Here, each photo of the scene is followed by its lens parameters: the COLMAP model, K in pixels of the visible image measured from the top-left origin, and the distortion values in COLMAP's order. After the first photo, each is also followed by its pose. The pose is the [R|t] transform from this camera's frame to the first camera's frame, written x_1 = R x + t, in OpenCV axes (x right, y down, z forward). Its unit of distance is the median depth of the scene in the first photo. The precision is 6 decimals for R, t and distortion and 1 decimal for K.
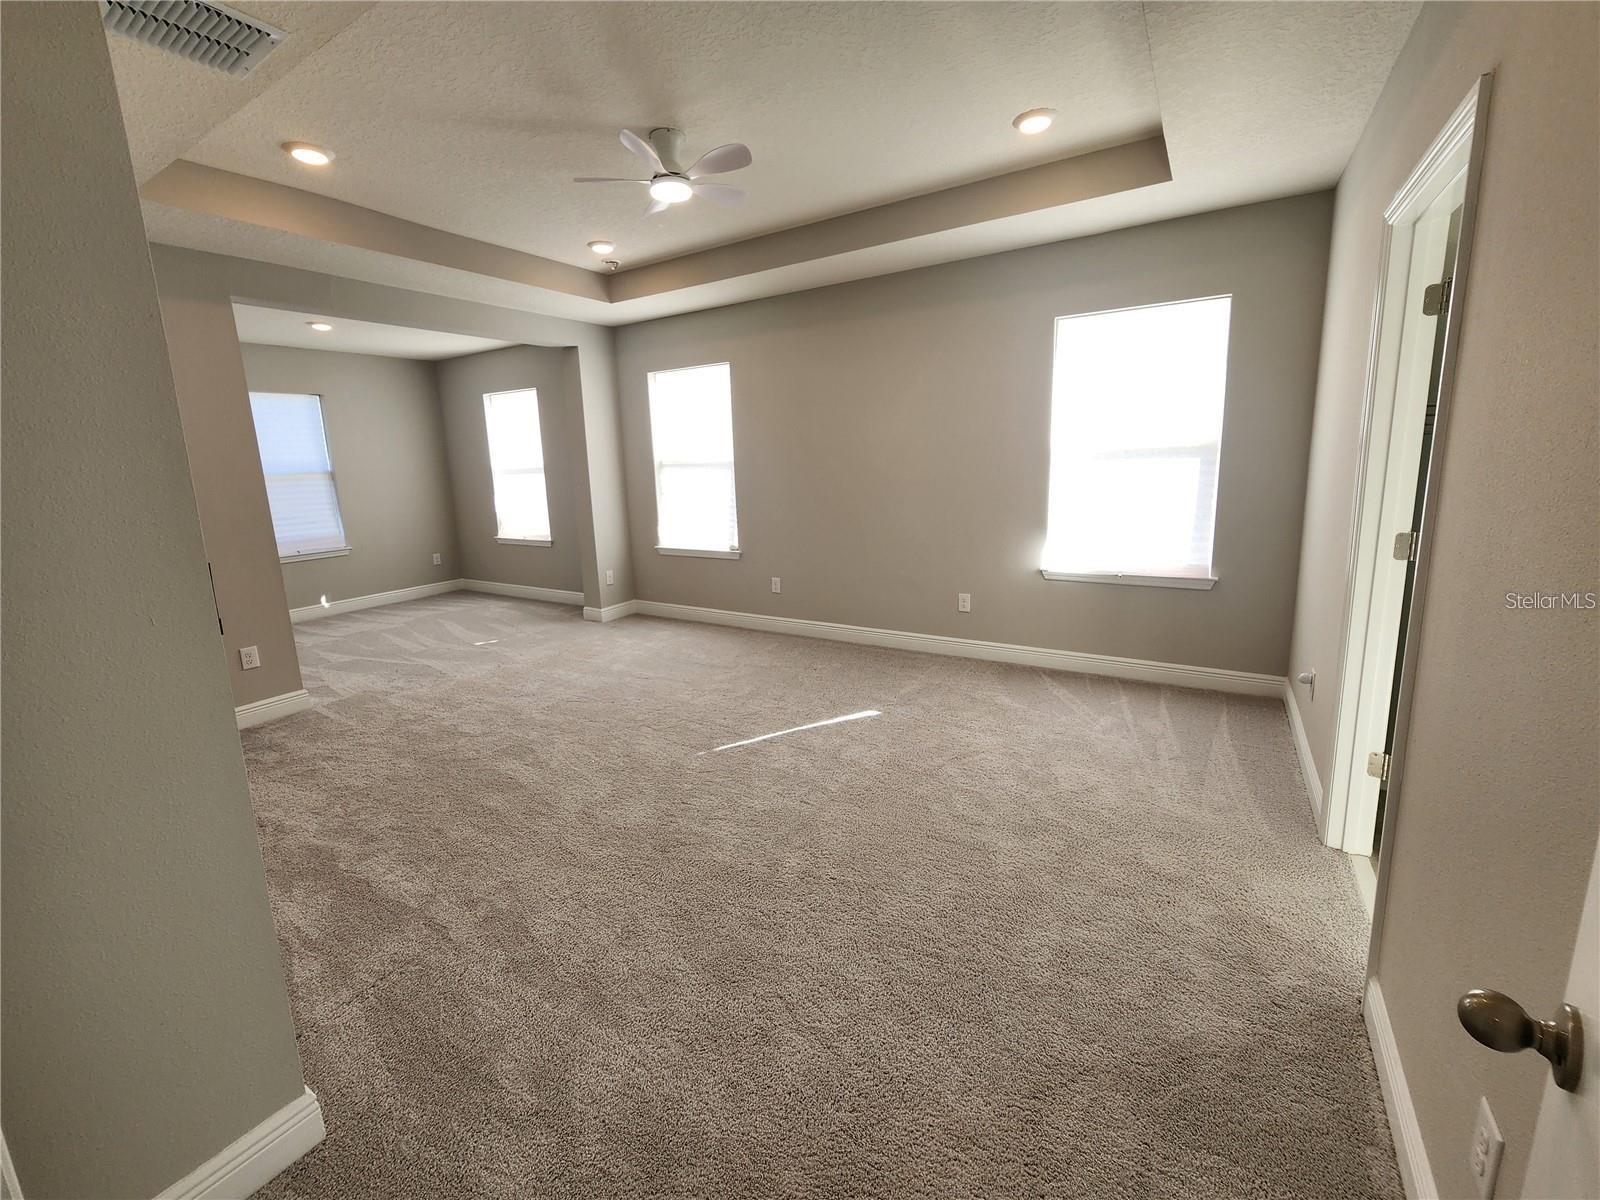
lens RADIAL K [[650.9, 0, 790.1], [0, 650.9, 571.7], [0, 0, 1]] dist [-0.000292, -0.000808]
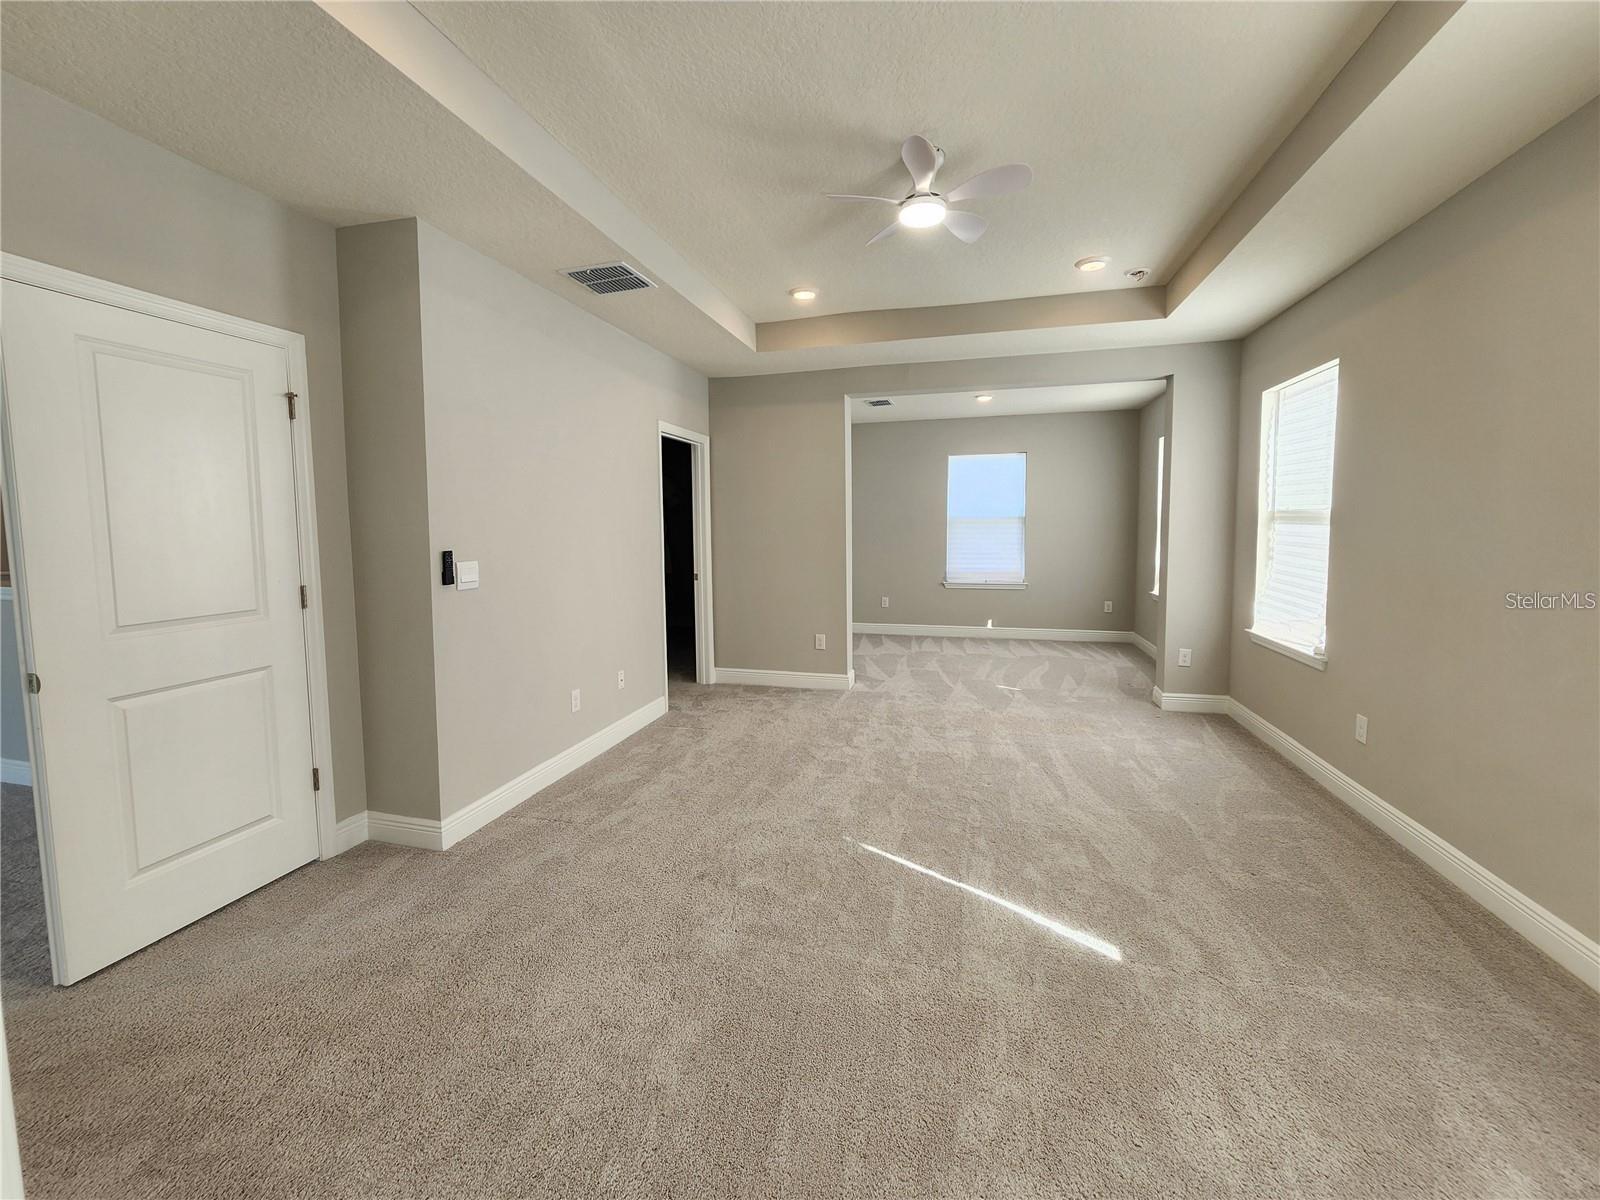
lens RADIAL K [[650.9, 0, 790.1], [0, 650.9, 571.7], [0, 0, 1]] dist [-0.000292, -0.000808]
pose [[0.294205, 0.101148, -0.950375, 0.419486], [-0.169409, 0.984157, 0.052300, -0.070130], [0.940608, 0.145615, 0.306679, 0.389720]]
